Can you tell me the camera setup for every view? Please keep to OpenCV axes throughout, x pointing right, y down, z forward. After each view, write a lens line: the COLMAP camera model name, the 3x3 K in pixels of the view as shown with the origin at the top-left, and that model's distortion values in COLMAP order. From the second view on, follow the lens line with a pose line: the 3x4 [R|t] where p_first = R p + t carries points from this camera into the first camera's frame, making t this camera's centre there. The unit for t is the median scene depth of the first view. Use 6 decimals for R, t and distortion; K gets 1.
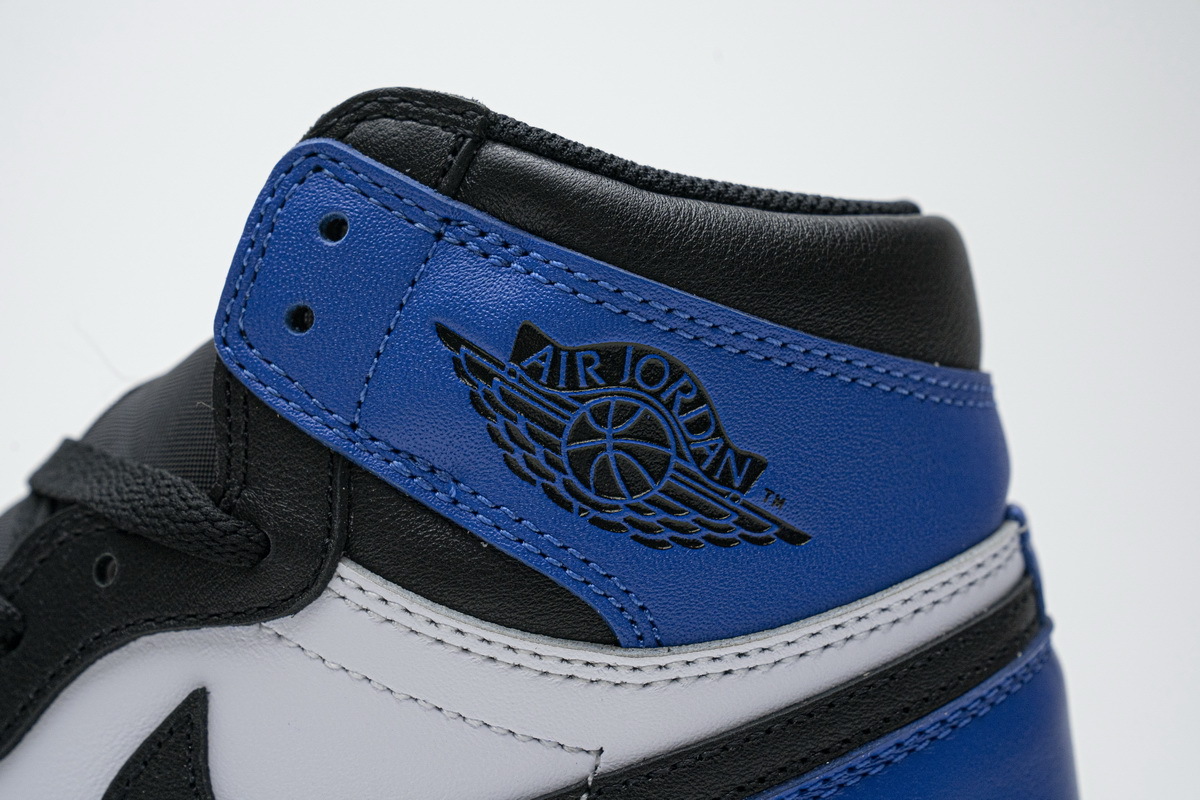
lens RADIAL K [[2322.1, 0, 604.4], [0, 2322.1, 402.9], [0, 0, 1]] dist [0.203207, 0.000000]
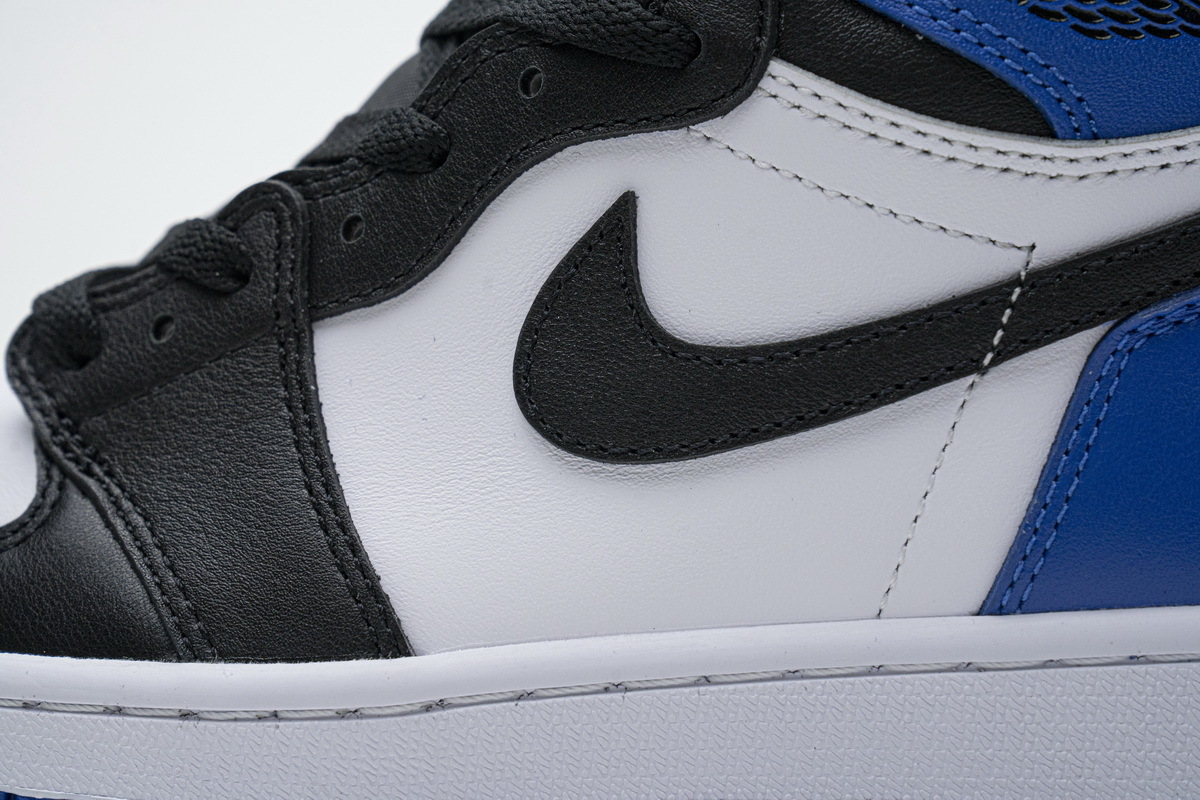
lens RADIAL K [[2322.1, 0, 599.1], [0, 2322.1, 406.9], [0, 0, 1]] dist [0.203207, 0.000000]
pose [[0.998929, -0.001036, -0.046265, -0.141438], [0.003217, 0.998885, 0.047097, 0.170234], [0.046164, -0.047196, 0.997818, -0.015013]]
